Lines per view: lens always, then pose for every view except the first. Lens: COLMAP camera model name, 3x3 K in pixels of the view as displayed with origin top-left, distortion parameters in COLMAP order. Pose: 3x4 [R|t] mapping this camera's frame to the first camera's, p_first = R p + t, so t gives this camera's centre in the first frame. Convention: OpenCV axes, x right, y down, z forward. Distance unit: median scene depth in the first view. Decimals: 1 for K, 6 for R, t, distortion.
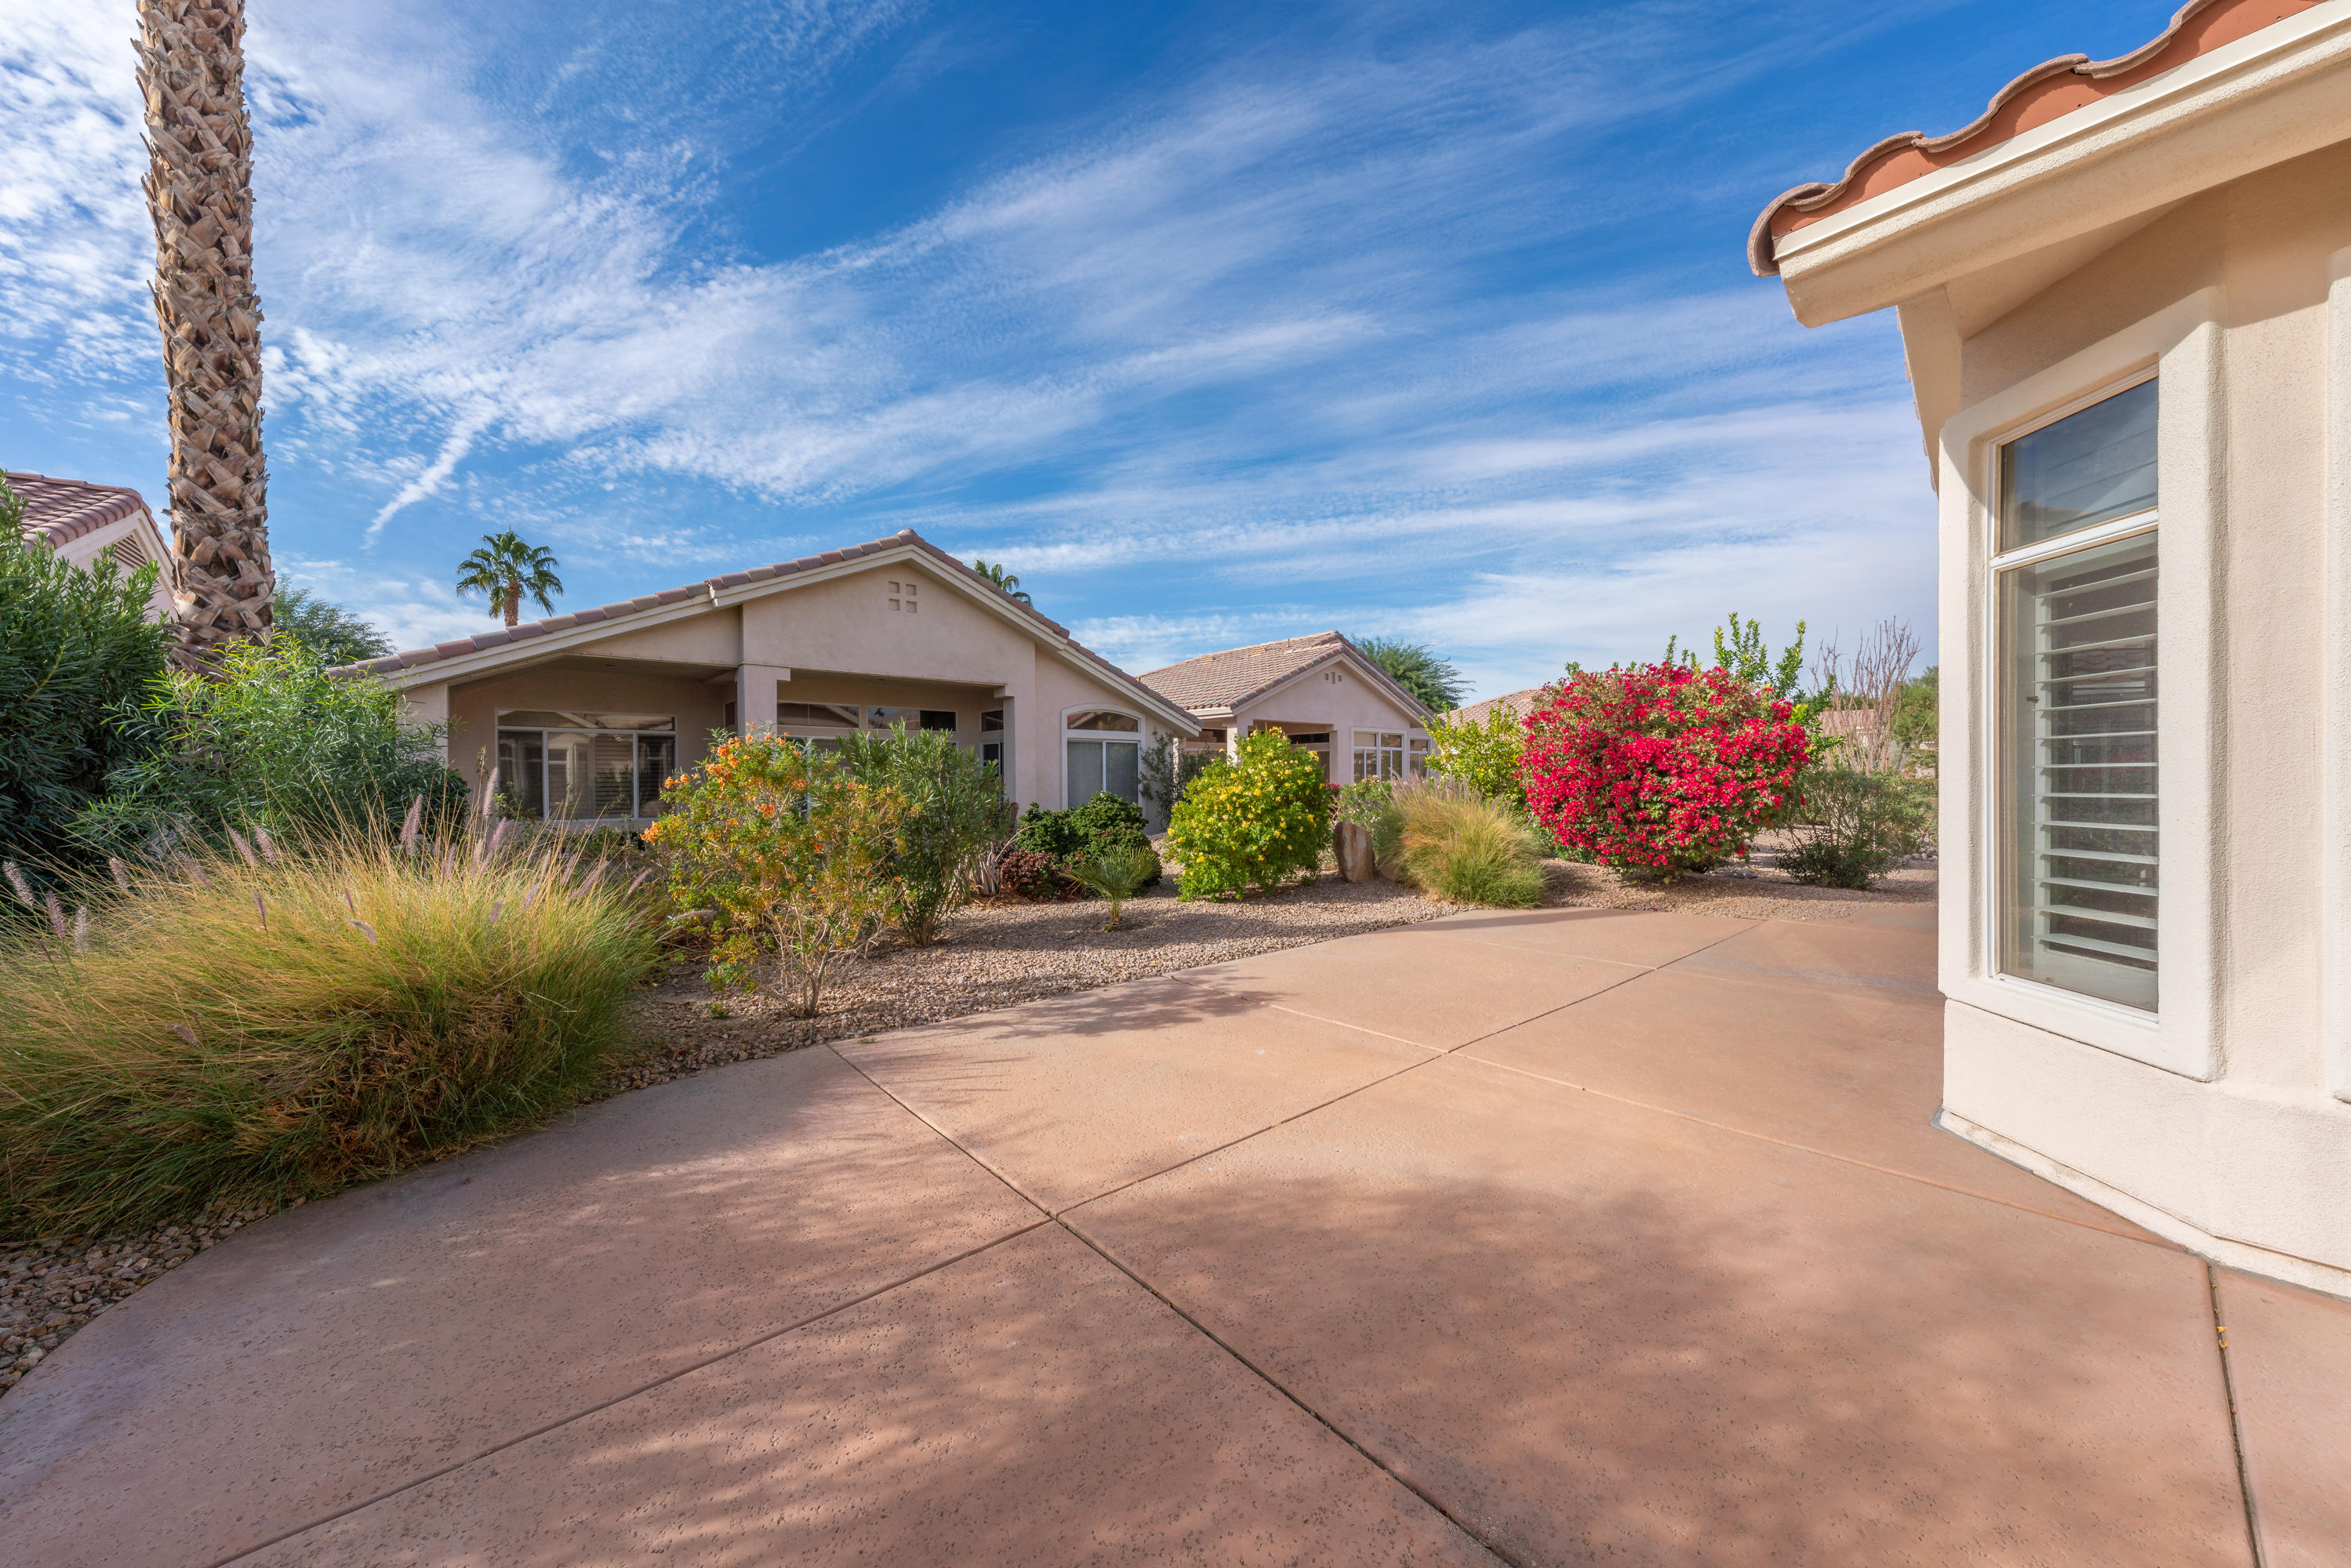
lens RADIAL K [[805.7, 0, 1175.5], [0, 805.7, 784.0], [0, 0, 1]] dist [-0.000106, -0.000024]
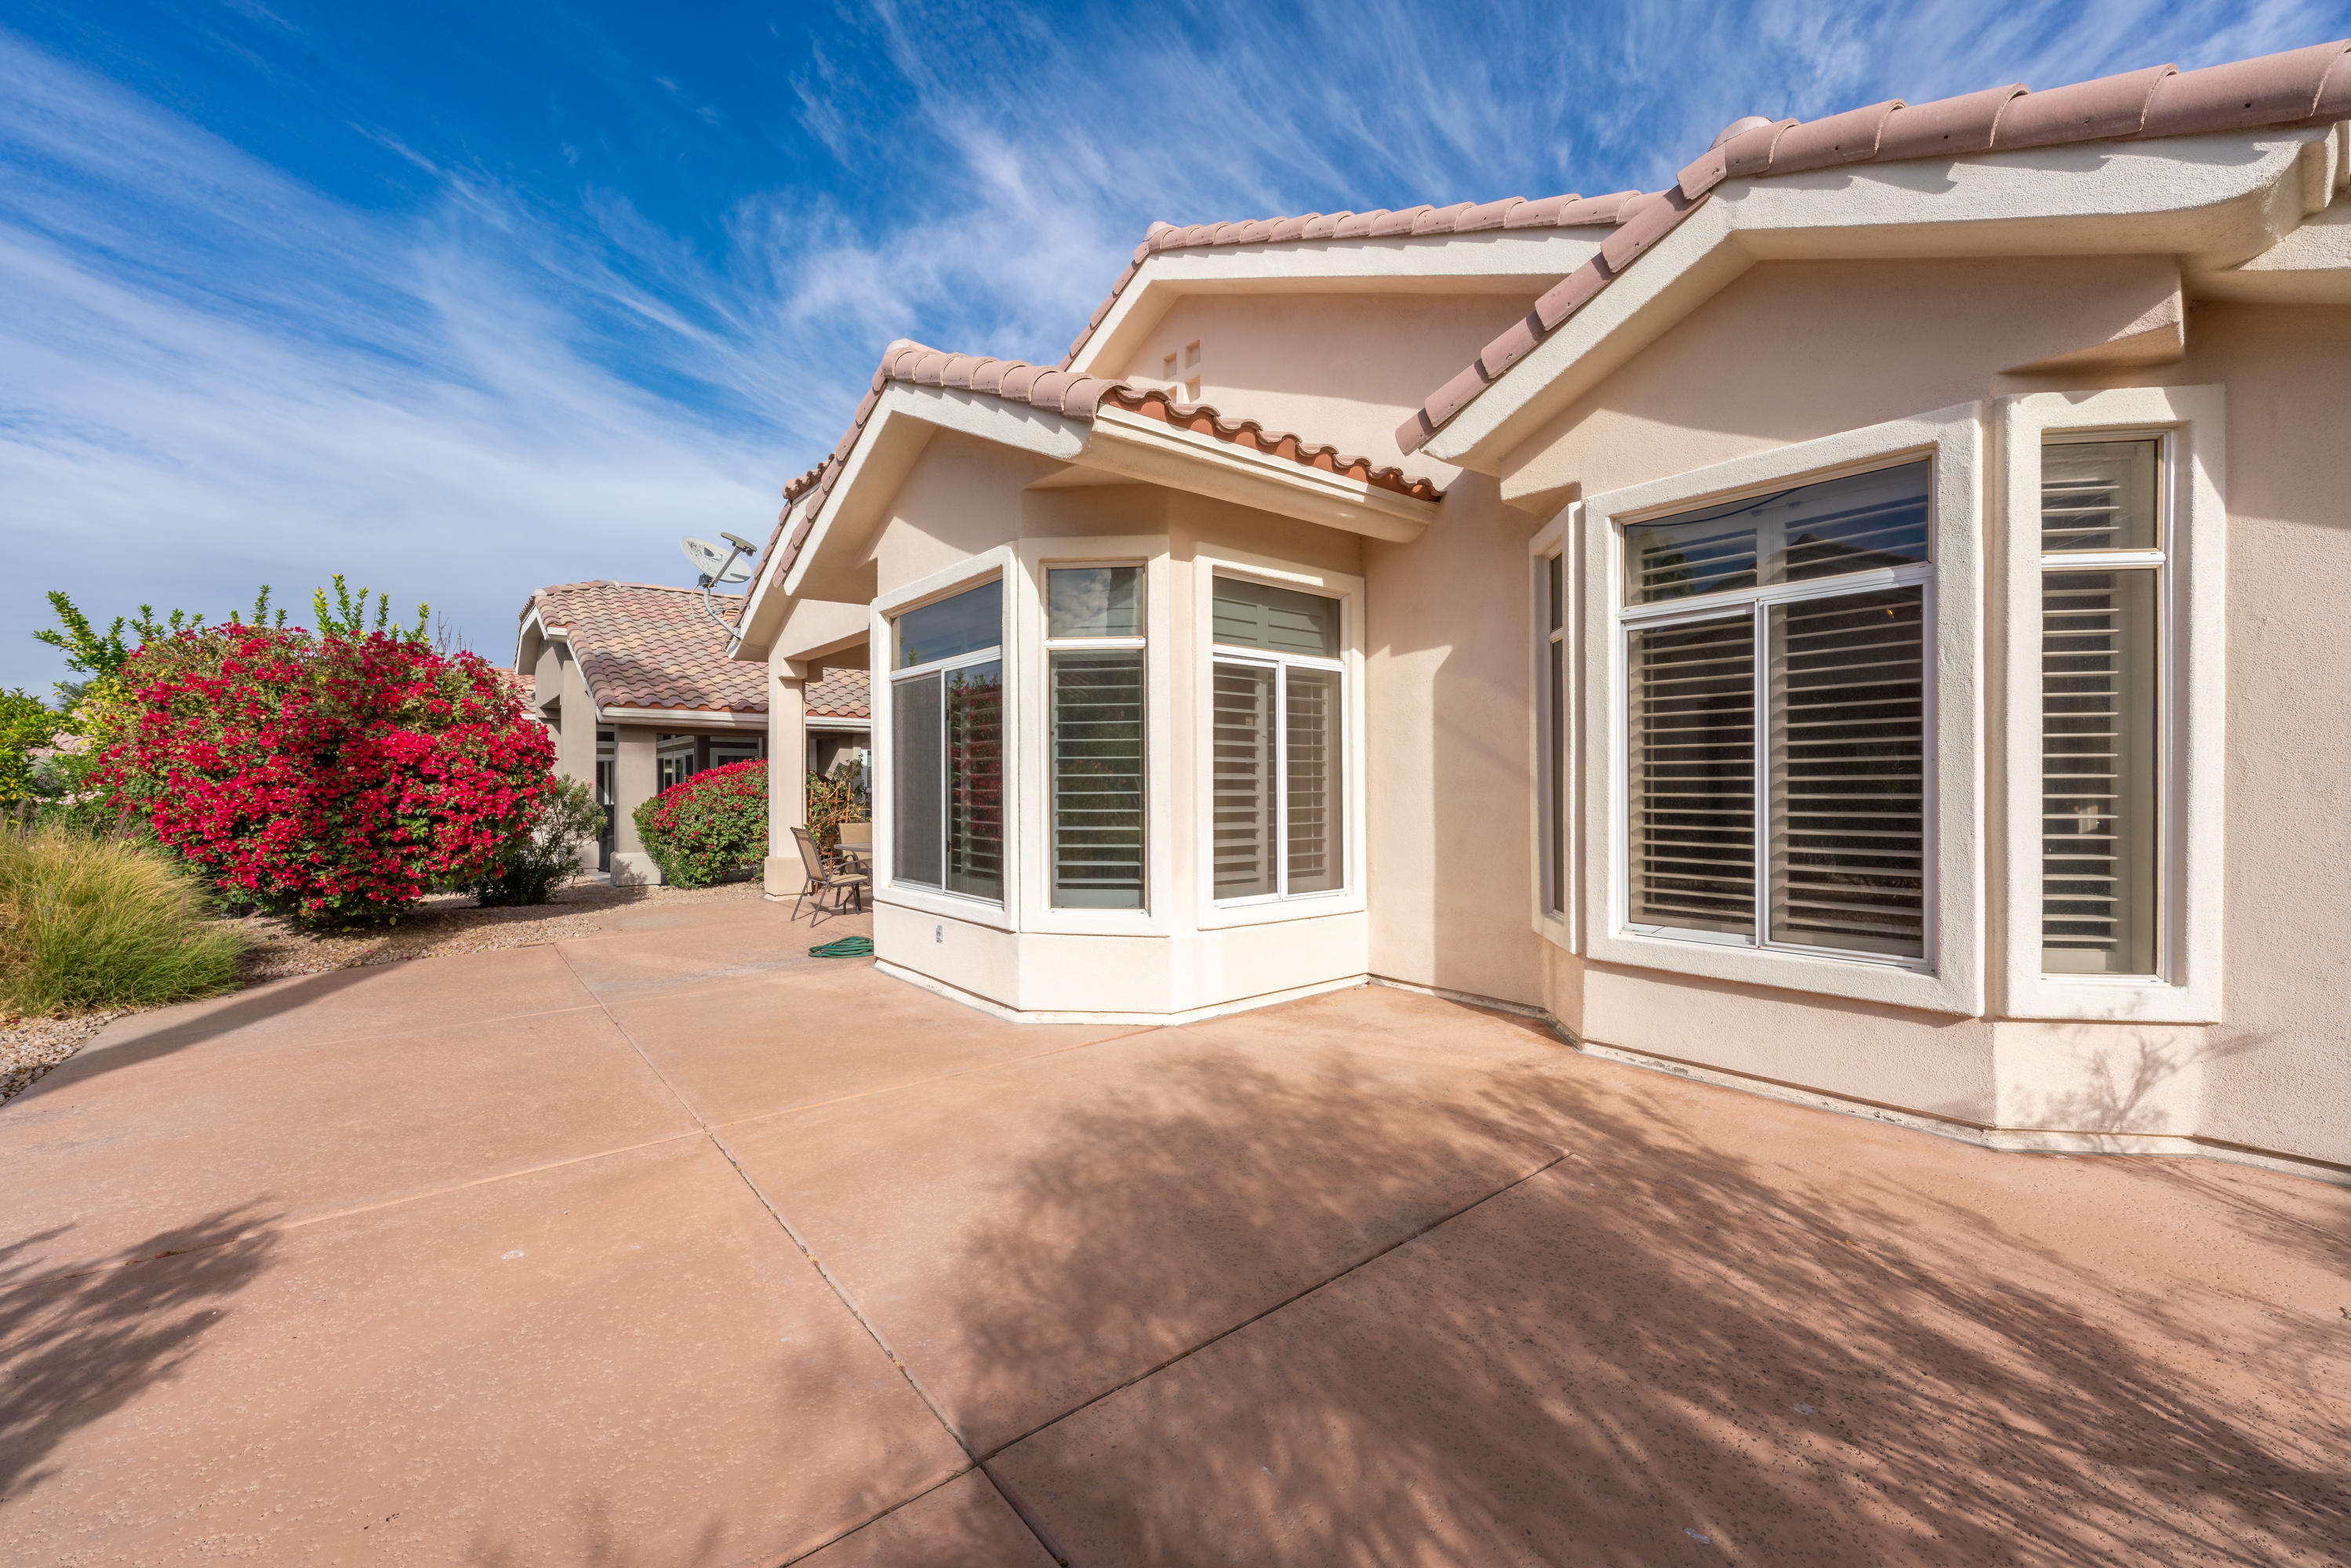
lens RADIAL K [[936.5, 0, 1175.5], [0, 936.5, 784.0], [0, 0, 1]] dist [-0.000303, 0.000123]
pose [[0.022842, 0.006232, 0.999720, -0.280158], [0.008897, 0.999940, -0.006436, 0.003413], [-0.999699, 0.009042, 0.022785, 0.261007]]
